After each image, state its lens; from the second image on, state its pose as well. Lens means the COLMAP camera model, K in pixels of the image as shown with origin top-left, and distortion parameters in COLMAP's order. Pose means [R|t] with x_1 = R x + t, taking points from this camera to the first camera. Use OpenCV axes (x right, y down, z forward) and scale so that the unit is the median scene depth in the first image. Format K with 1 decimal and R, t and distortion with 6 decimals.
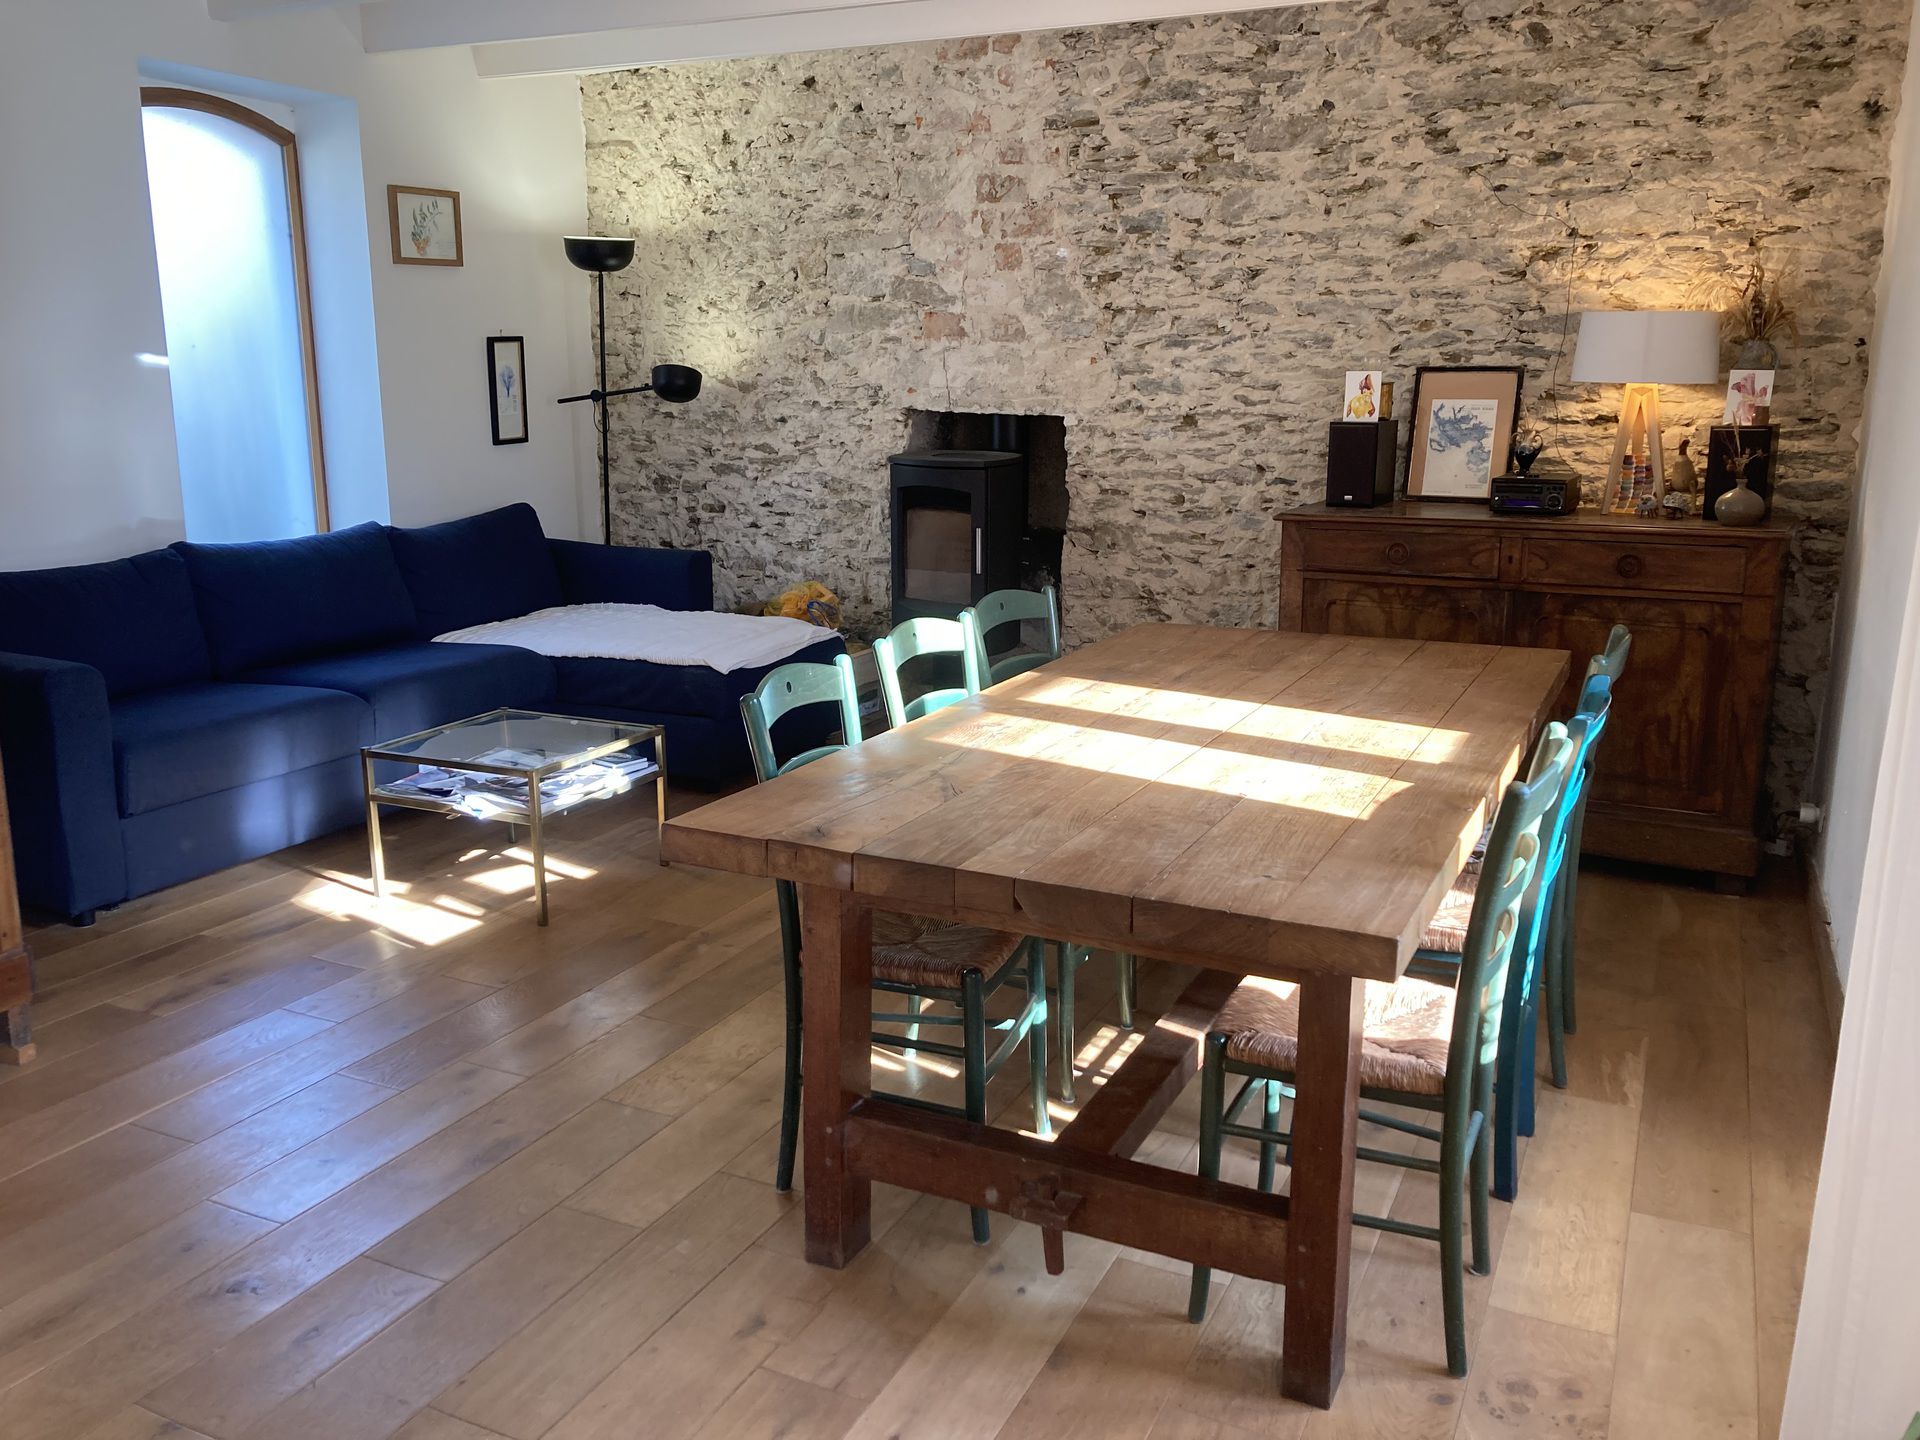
lens RADIAL K [[1546.9, 0, 937.5], [0, 1546.9, 690.1], [0, 0, 1]] dist [0.066651, -0.048041]
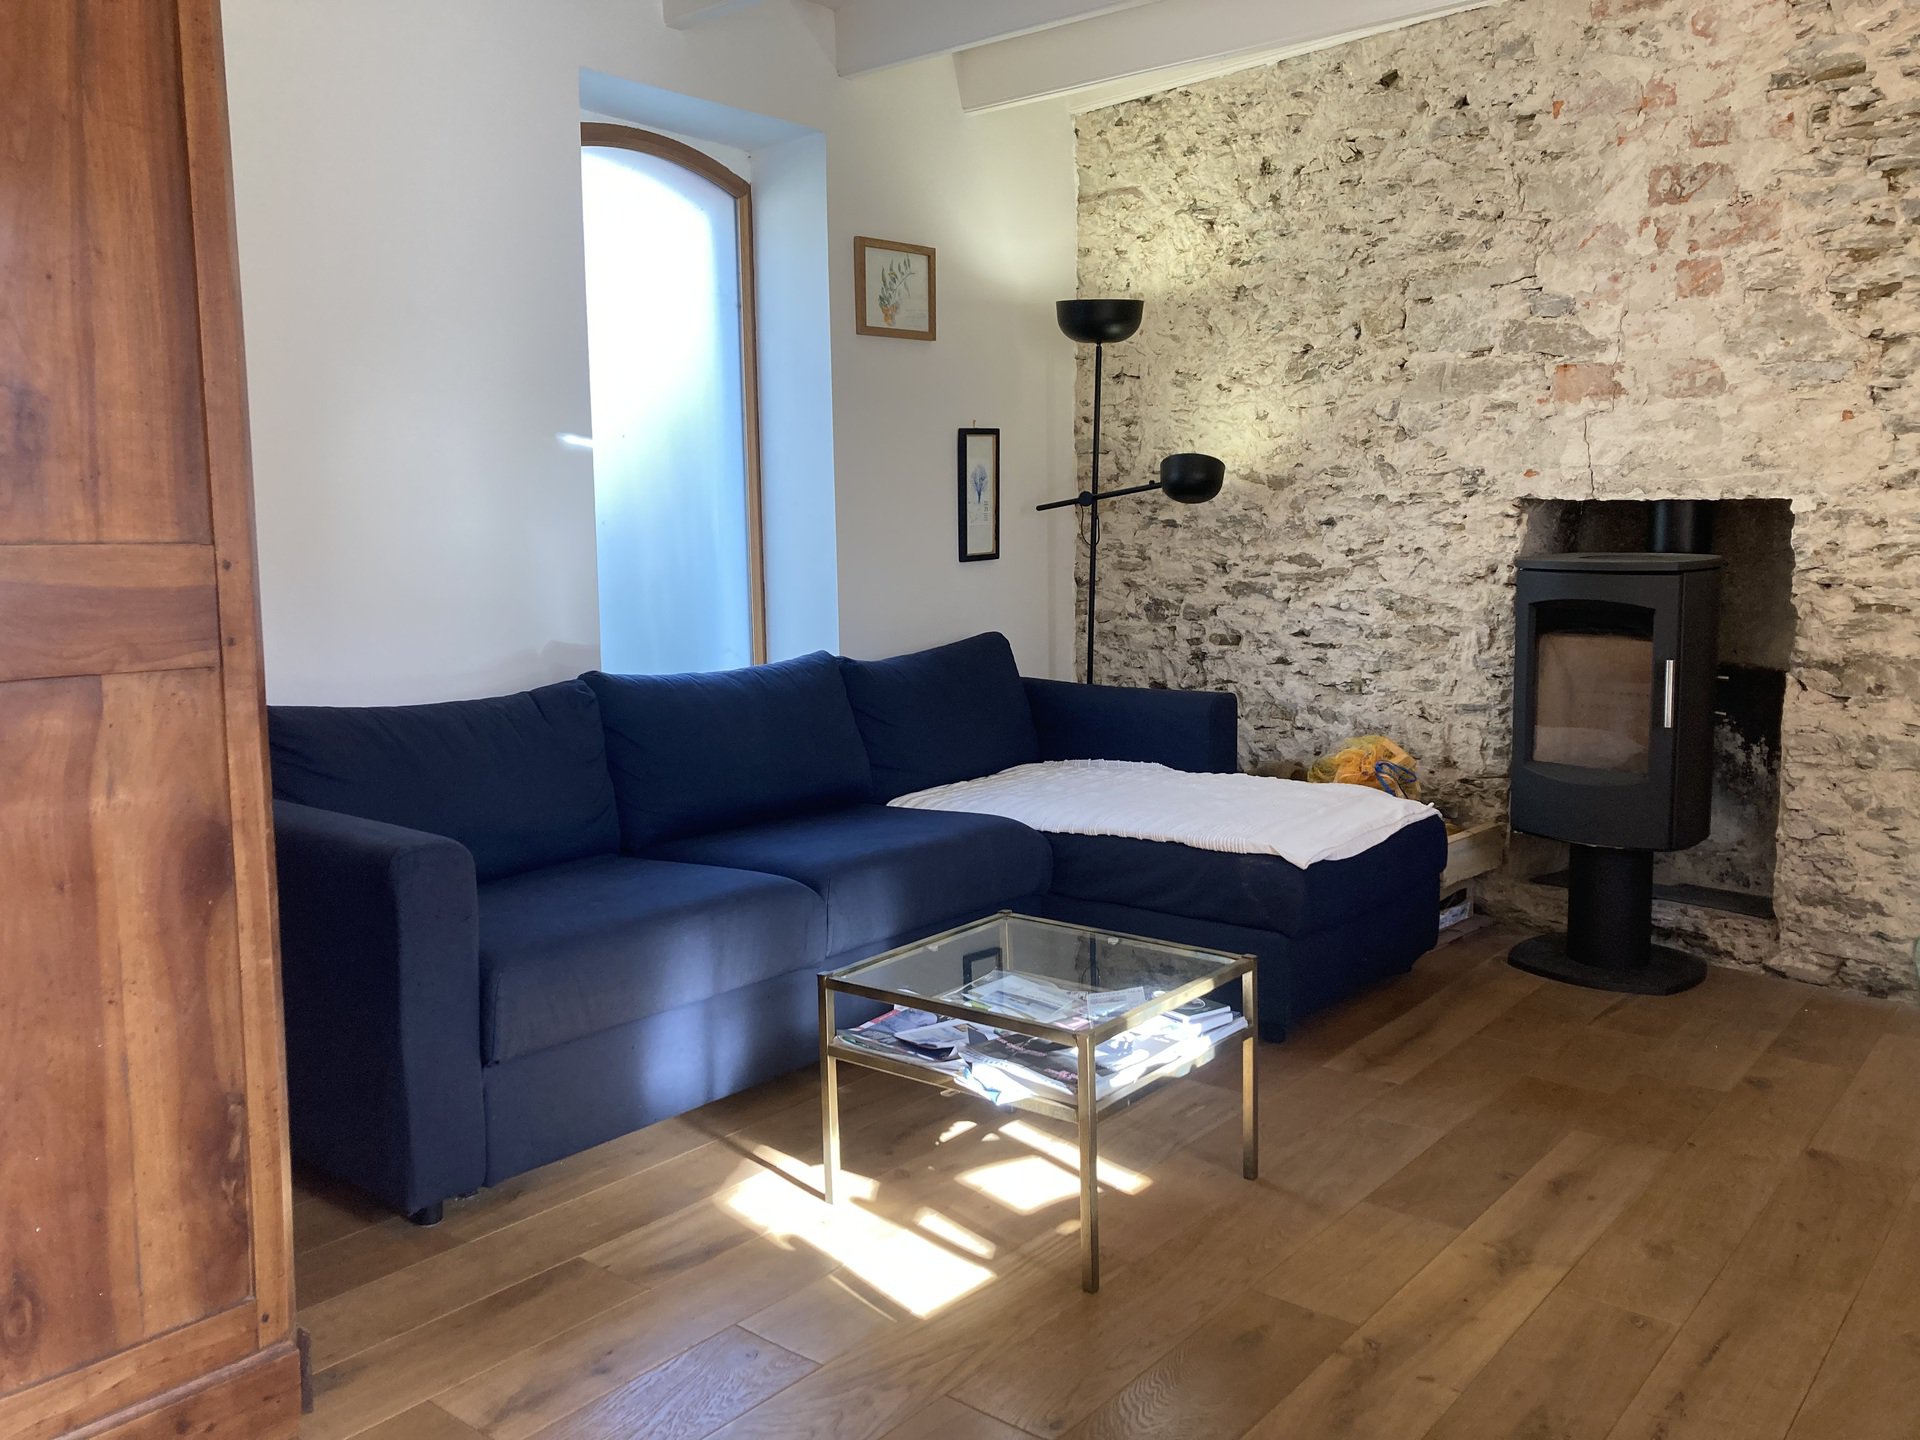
lens RADIAL K [[1546.9, 0, 965.7], [0, 1546.9, 709.3], [0, 0, 1]] dist [0.066651, -0.048041]
pose [[0.975255, 0.012985, -0.220701, -0.117074], [-0.032239, 0.995956, -0.083864, -0.015571], [0.218719, 0.088904, 0.971729, 0.258757]]
